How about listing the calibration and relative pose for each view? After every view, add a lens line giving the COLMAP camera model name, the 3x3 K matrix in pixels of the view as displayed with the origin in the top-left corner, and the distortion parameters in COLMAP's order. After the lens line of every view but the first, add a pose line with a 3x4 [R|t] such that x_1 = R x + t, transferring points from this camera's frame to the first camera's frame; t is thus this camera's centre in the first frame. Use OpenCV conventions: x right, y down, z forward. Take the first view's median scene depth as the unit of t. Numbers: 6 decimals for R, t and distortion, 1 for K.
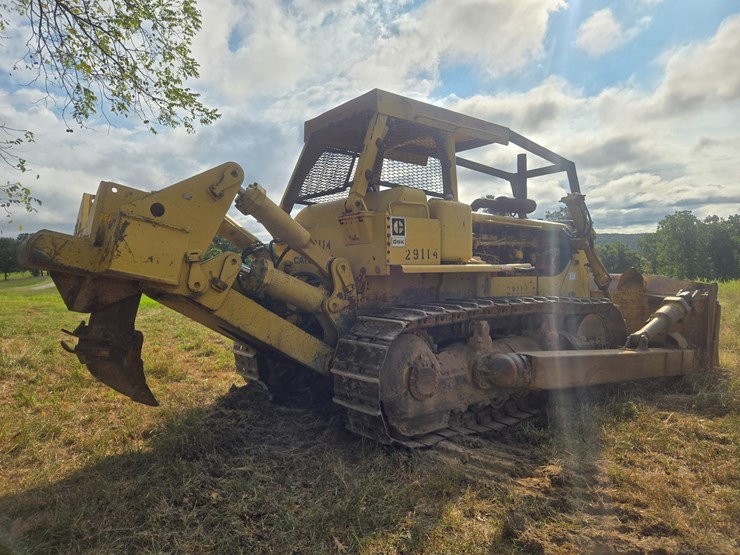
lens RADIAL K [[499.1, 0, 371.7], [0, 499.1, 271.3], [0, 0, 1]] dist [0.080432, -0.056216]
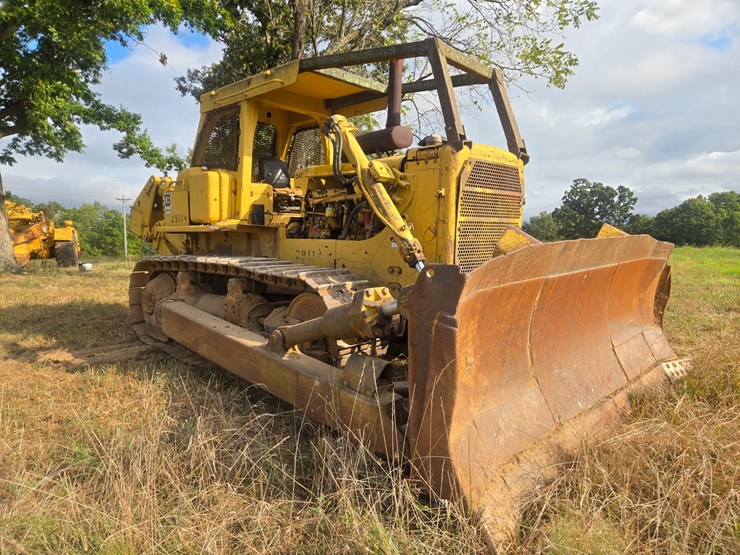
lens RADIAL K [[499.1, 0, 366.2], [0, 499.1, 284.1], [0, 0, 1]] dist [0.080432, -0.056216]
pose [[0.108705, 0.104398, -0.988577, 1.574984], [-0.006958, 0.994526, 0.104261, -0.003062], [0.994050, -0.004455, 0.108836, 1.389941]]
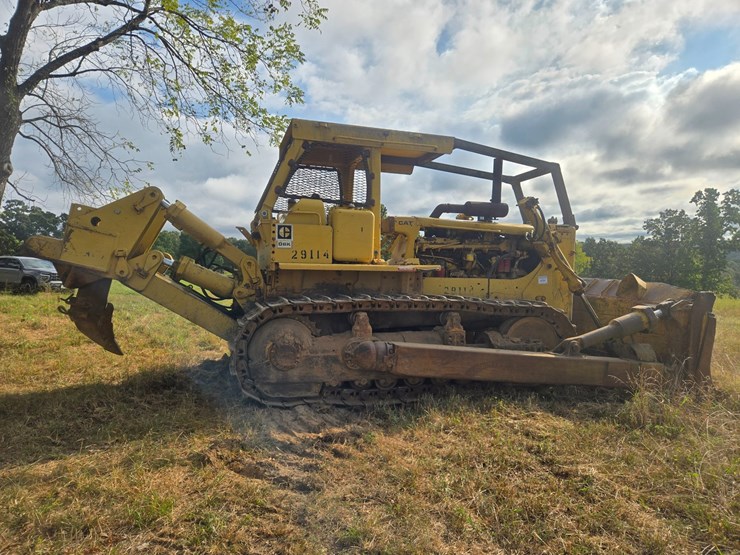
lens RADIAL K [[499.1, 0, 367.6], [0, 499.1, 284.1], [0, 0, 1]] dist [0.080432, -0.056216]
pose [[0.924012, 0.036613, -0.380607, 0.711162], [-0.028307, 0.999224, 0.027400, 0.000534], [0.381314, -0.014544, 0.924331, -0.073185]]
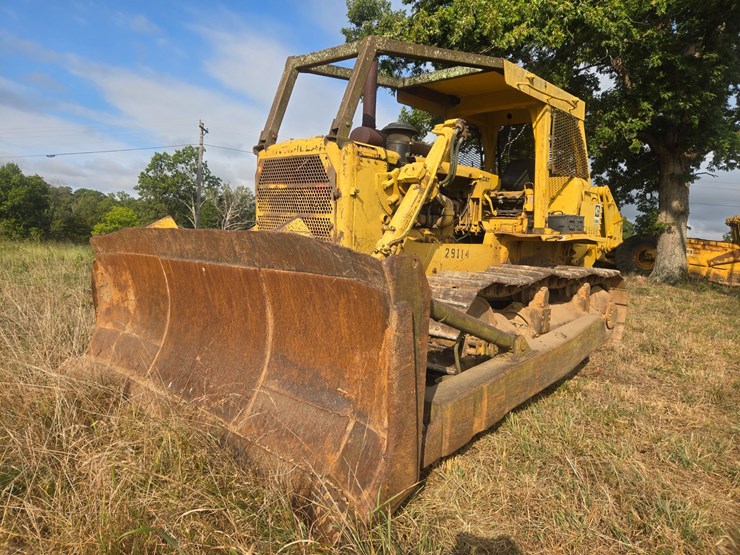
lens RADIAL K [[499.1, 0, 361.5], [0, 499.1, 270.5], [0, 0, 1]] dist [0.080432, -0.056216]
pose [[-0.990485, -0.036856, -0.132595, 0.620849], [-0.049006, 0.994774, 0.089569, -0.013527], [0.128601, 0.095214, -0.987115, 2.690305]]
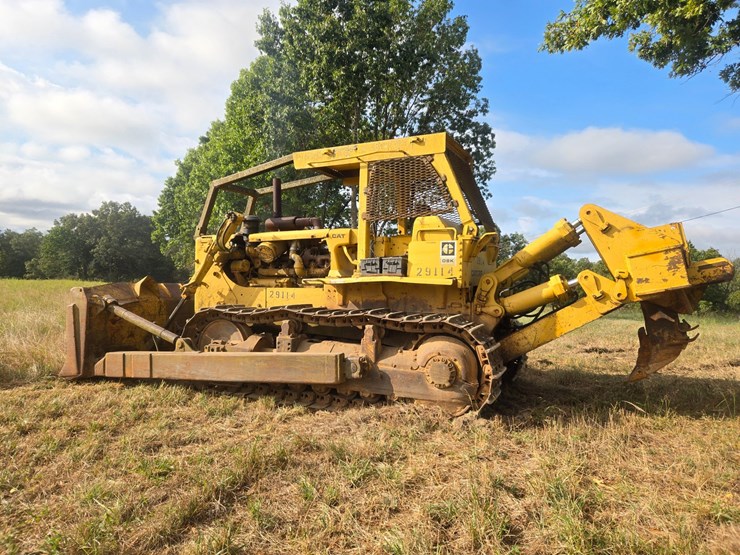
lens RADIAL K [[499.1, 0, 365.9], [0, 499.1, 276.1], [0, 0, 1]] dist [0.080432, -0.056216]
pose [[-0.436530, 0.005560, 0.899672, -1.247257], [-0.003236, 0.999965, -0.007750, -0.008520], [-0.899684, -0.006295, -0.436497, 2.056713]]
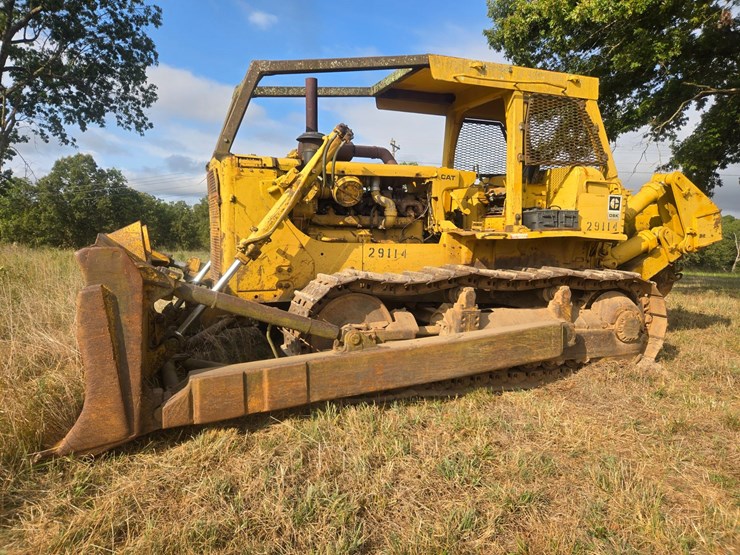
lens RADIAL K [[499.1, 0, 367.4], [0, 499.1, 276.9], [0, 0, 1]] dist [0.080432, -0.056216]
pose [[-0.953813, -0.047223, 0.296667, -0.030315], [-0.018926, 0.995051, 0.097543, -0.017270], [-0.299805, 0.087423, -0.949987, 2.703366]]
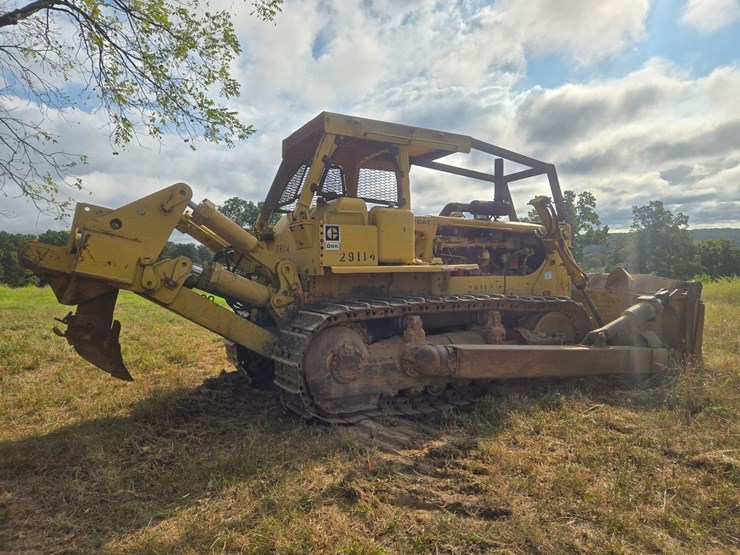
lens RADIAL K [[499.1, 0, 370.3], [0, 499.1, 272.7], [0, 0, 1]] dist [0.080432, -0.056216]
pose [[0.987194, -0.003951, -0.159473, 0.317057], [0.004295, 0.999989, 0.001809, 0.000583], [0.159464, -0.002471, 0.987201, -0.117565]]
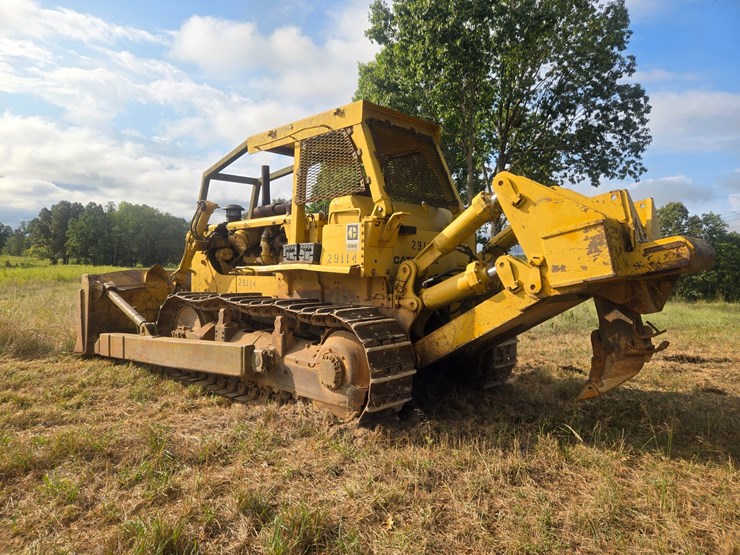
lens RADIAL K [[499.1, 0, 361.1], [0, 499.1, 273.4], [0, 0, 1]] dist [0.080432, -0.056216]
pose [[-0.119531, -0.010191, 0.992778, -1.307638], [-0.004783, 0.999942, 0.009688, -0.007541], [-0.992819, -0.003590, -0.119573, 1.448340]]
